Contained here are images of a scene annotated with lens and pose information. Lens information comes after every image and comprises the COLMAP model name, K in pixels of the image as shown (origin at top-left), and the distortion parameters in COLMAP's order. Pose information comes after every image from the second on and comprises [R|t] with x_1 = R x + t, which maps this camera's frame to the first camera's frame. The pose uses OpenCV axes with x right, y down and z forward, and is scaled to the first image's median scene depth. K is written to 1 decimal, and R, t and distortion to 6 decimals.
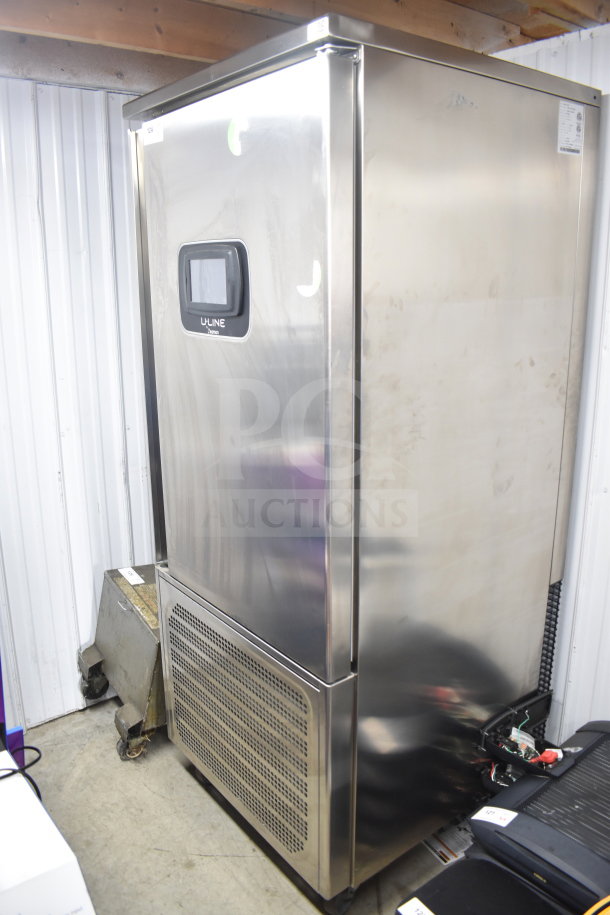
lens RADIAL K [[702.2, 0, 305.0], [0, 702.2, 457.5], [0, 0, 1]] dist [-0.107312, 0.016497]
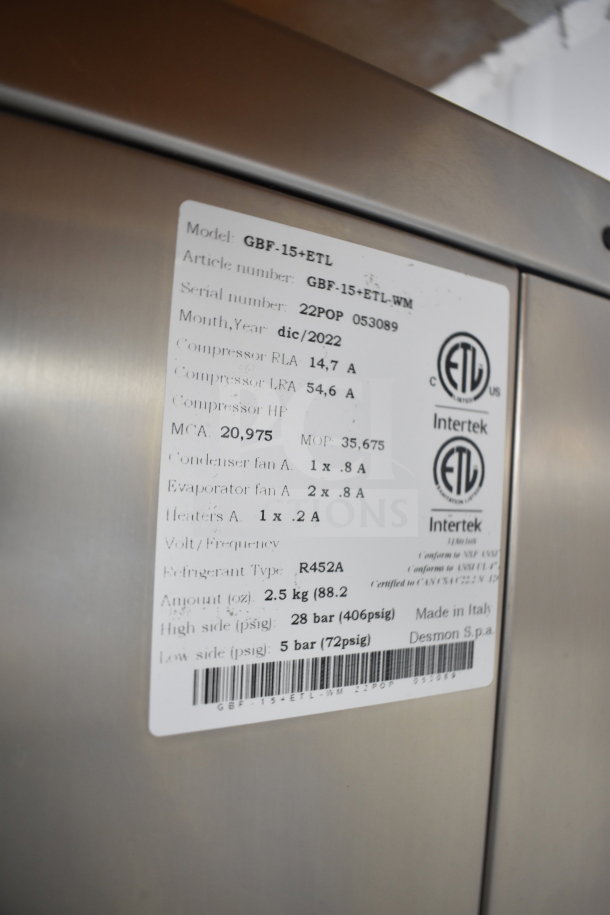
lens RADIAL K [[702.2, 0, 305.0], [0, 702.2, 457.5], [0, 0, 1]] dist [-0.107312, 0.016497]
pose [[0.990937, 0.075476, -0.111119, 0.342557], [-0.104719, 0.952153, -0.287123, -0.393899], [0.084131, 0.296157, 0.951427, 0.769685]]
